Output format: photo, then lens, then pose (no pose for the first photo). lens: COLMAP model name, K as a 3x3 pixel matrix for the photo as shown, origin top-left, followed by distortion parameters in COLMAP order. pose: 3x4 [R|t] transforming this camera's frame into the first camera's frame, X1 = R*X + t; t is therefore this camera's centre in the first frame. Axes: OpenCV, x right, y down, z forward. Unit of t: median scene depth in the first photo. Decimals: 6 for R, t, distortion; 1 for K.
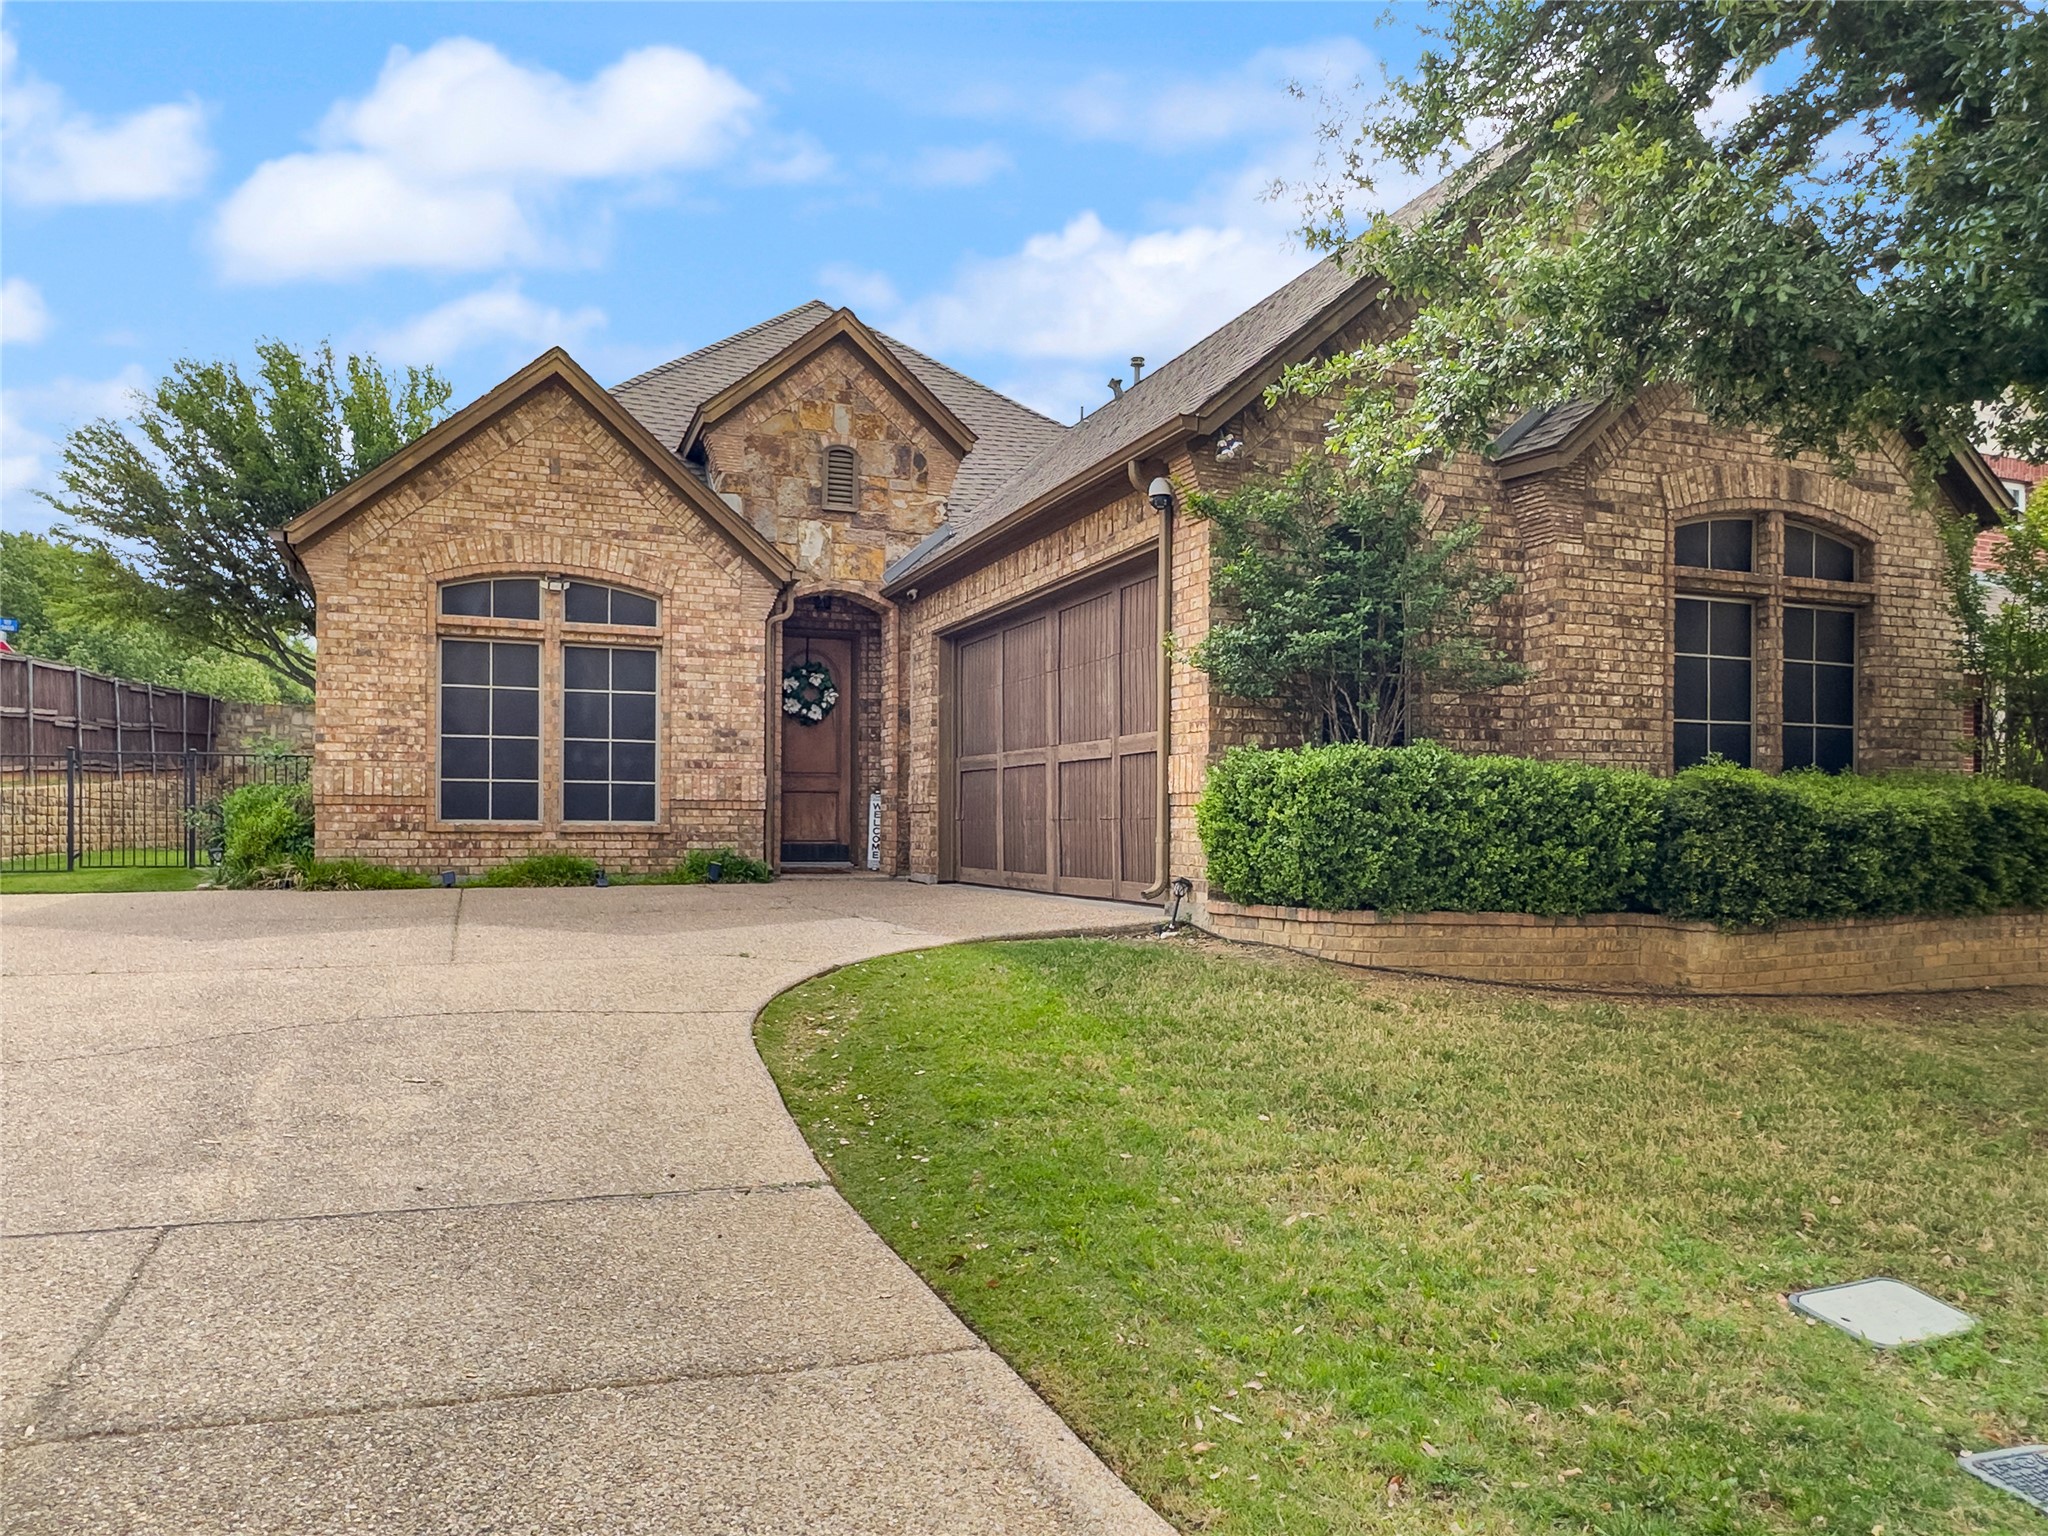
lens RADIAL K [[1380.8, 0, 960.4], [0, 1380.8, 845.3], [0, 0, 1]] dist [-0.002794, -0.001128]
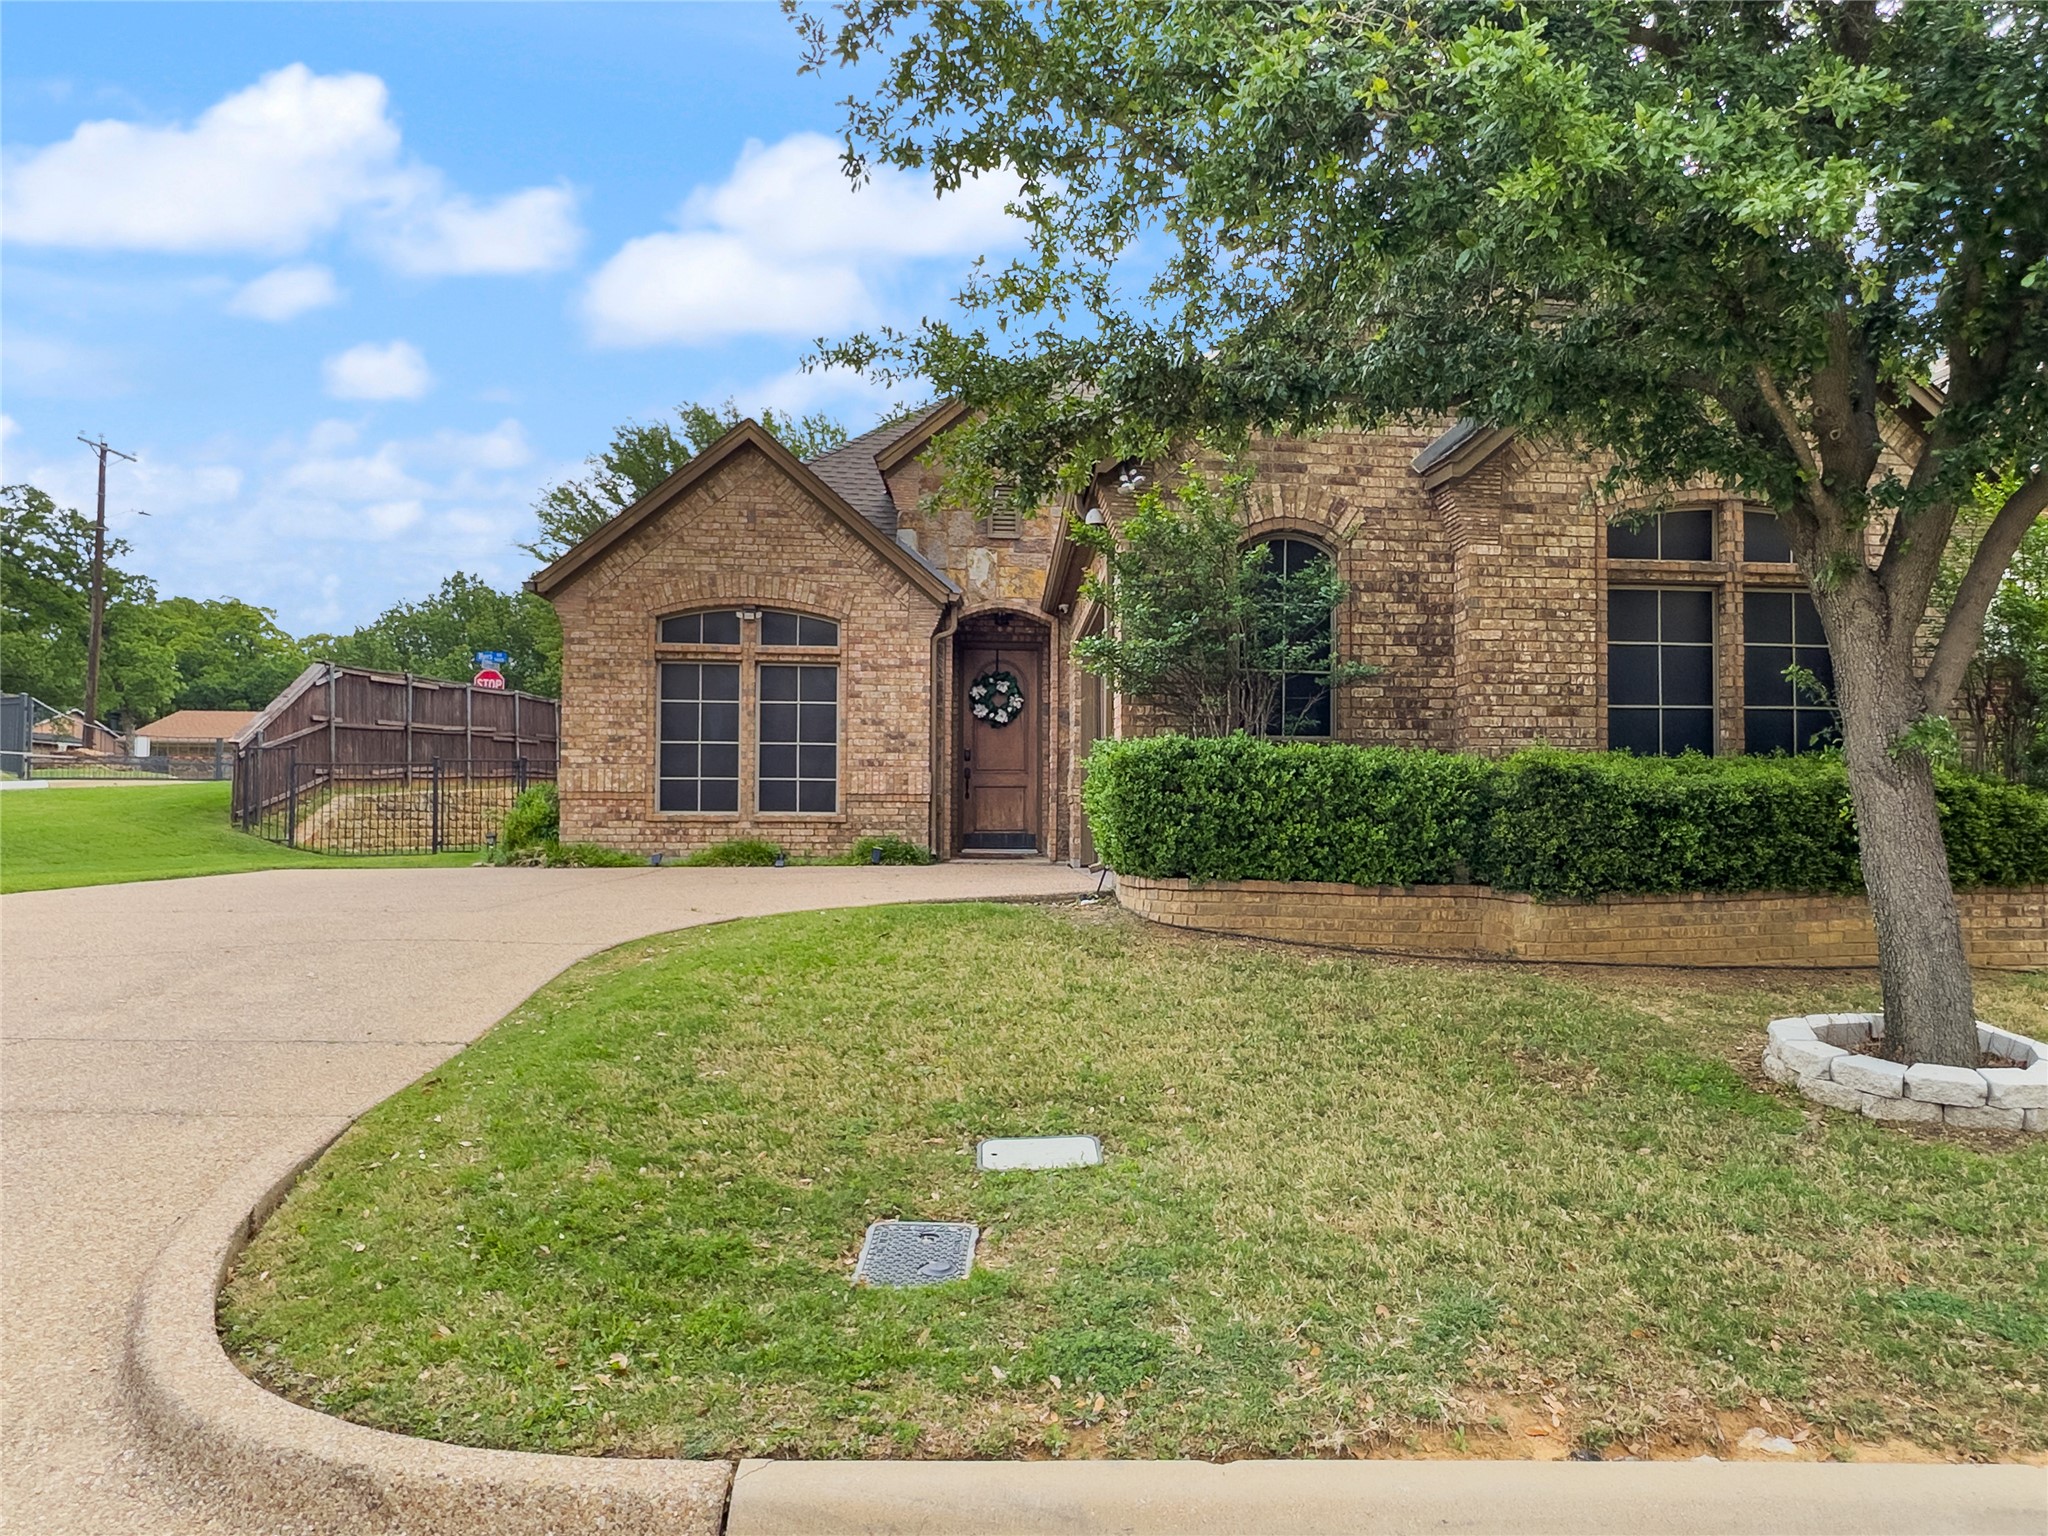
lens RADIAL K [[1346.0, 0, 1025.0], [0, 1346.0, 807.4], [0, 0, 1]] dist [-0.002337, -0.001198]
pose [[0.967571, -0.005035, -0.252550, 0.236709], [-0.001959, 0.999622, -0.027435, 0.009978], [0.252592, 0.027040, 0.967195, -0.065057]]
